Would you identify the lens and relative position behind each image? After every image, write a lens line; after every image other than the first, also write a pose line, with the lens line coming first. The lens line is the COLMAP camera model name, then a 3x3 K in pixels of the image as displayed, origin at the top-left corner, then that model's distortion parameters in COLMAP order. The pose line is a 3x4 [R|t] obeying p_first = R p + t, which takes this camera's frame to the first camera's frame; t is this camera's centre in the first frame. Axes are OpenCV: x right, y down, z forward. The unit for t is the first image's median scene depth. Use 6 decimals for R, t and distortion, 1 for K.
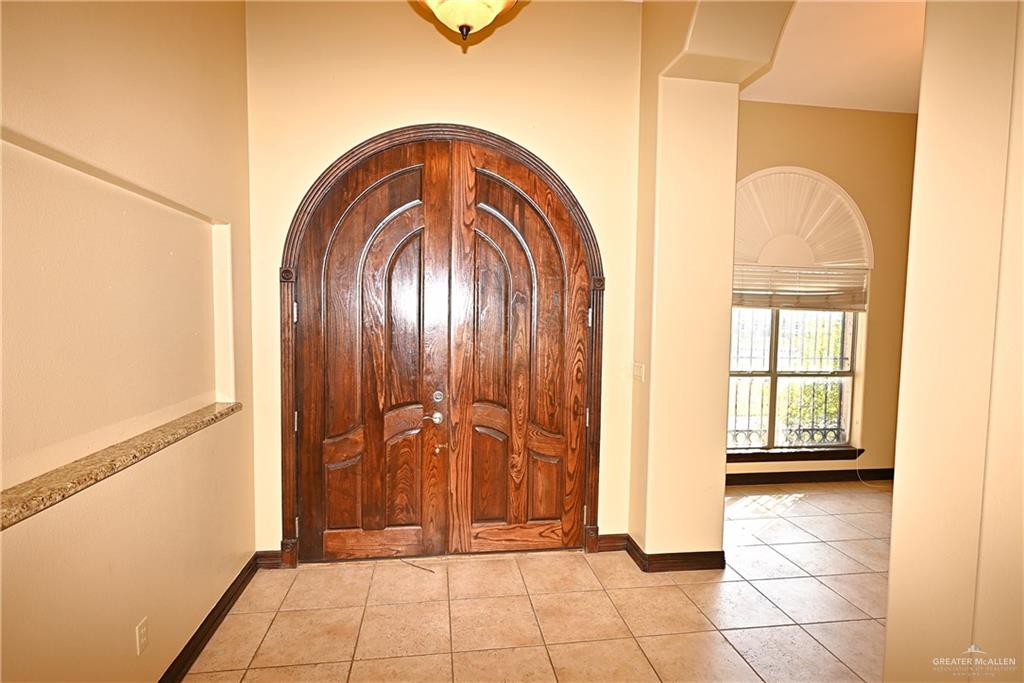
lens RADIAL K [[510.5, 0, 514.1], [0, 510.5, 342.1], [0, 0, 1]] dist [-0.001743, 0.000742]
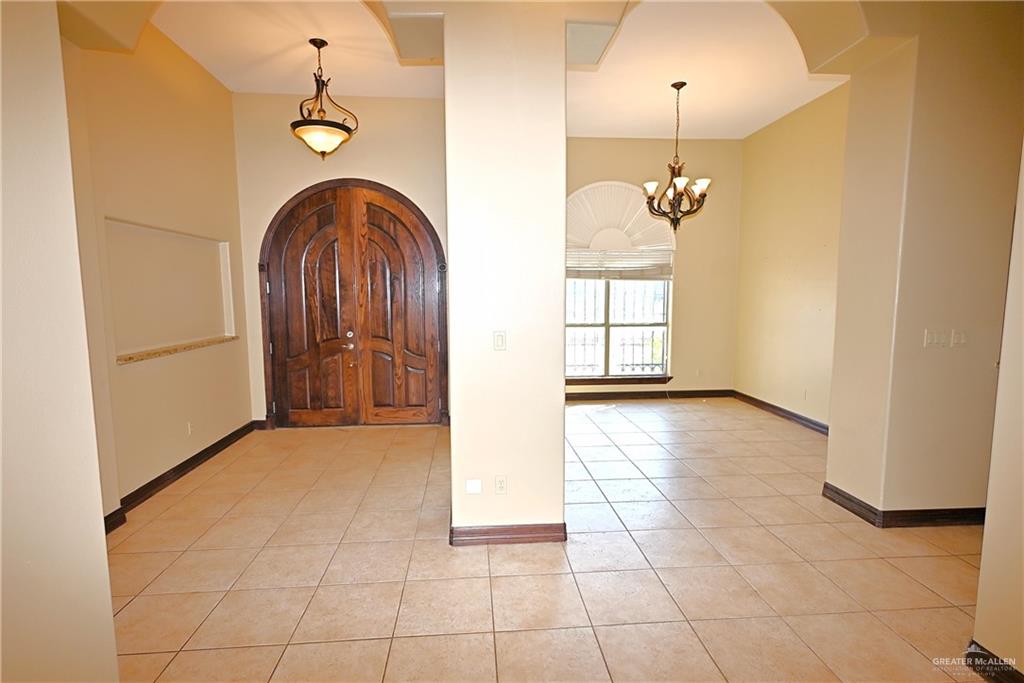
lens RADIAL K [[510.5, 0, 515.4], [0, 510.5, 341.6], [0, 0, 1]] dist [-0.001743, 0.000742]
pose [[0.997987, -0.014492, -0.061747, 0.508572], [0.017246, 0.998869, 0.044309, 0.061271], [0.061035, -0.045285, 0.997108, -0.692664]]
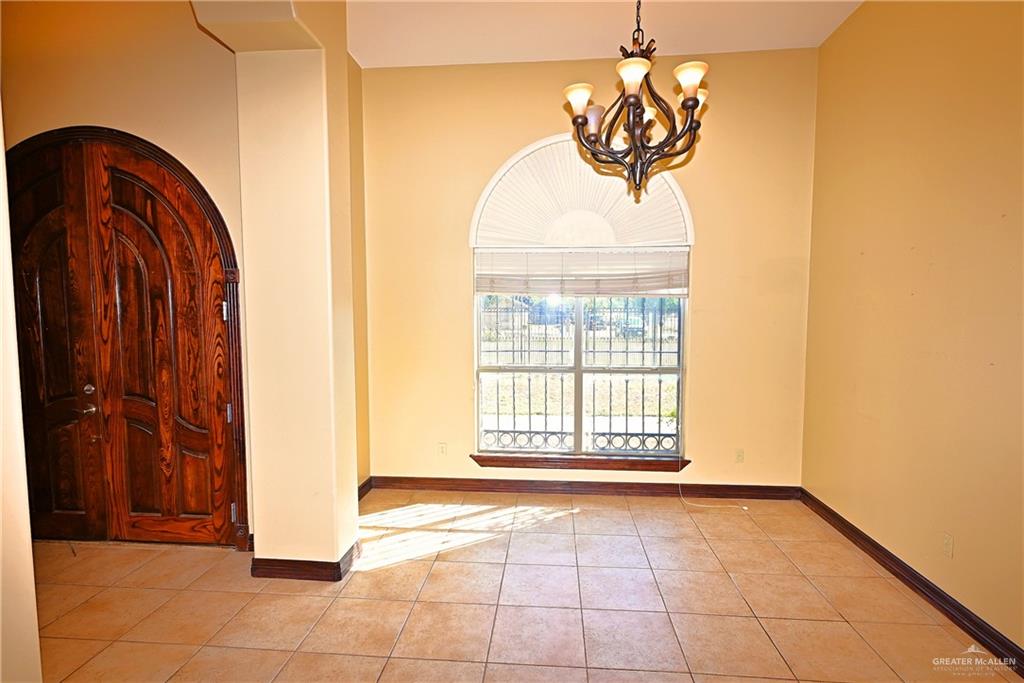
lens RADIAL K [[510.5, 0, 511.5], [0, 510.5, 342.9], [0, 0, 1]] dist [-0.001743, 0.000742]
pose [[0.973261, -0.003431, -0.229678, 0.902662], [0.007503, 0.999830, 0.016855, 0.000201], [0.229581, -0.018128, 0.973121, 0.176899]]
